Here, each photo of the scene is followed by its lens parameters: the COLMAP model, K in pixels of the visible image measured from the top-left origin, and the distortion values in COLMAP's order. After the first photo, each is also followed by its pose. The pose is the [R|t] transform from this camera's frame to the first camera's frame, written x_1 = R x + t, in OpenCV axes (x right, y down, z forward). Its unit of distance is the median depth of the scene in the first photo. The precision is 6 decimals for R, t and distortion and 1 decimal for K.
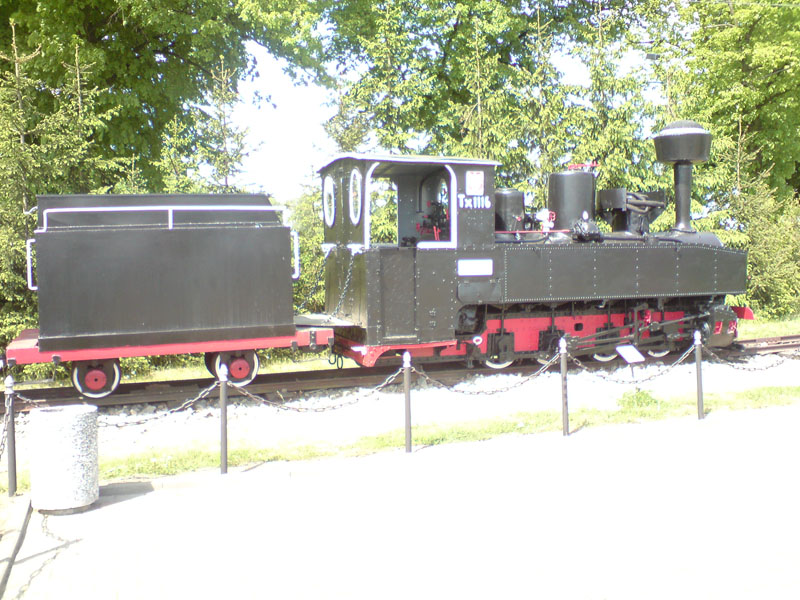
lens RADIAL K [[777.0, 0, 385.6], [0, 777.0, 299.1], [0, 0, 1]] dist [-0.068852, 0.029807]
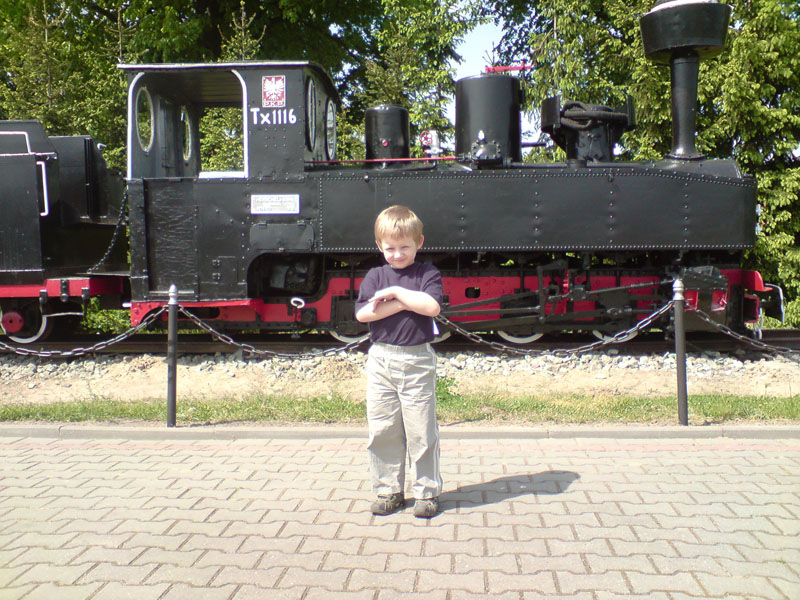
lens RADIAL K [[777.0, 0, 385.6], [0, 777.0, 299.1], [0, 0, 1]] dist [-0.068852, 0.029807]
pose [[0.917861, 0.031728, -0.395632, 0.515924], [-0.027773, 0.999491, 0.015723, 0.037034], [0.395930, -0.003443, 0.918274, 0.351491]]
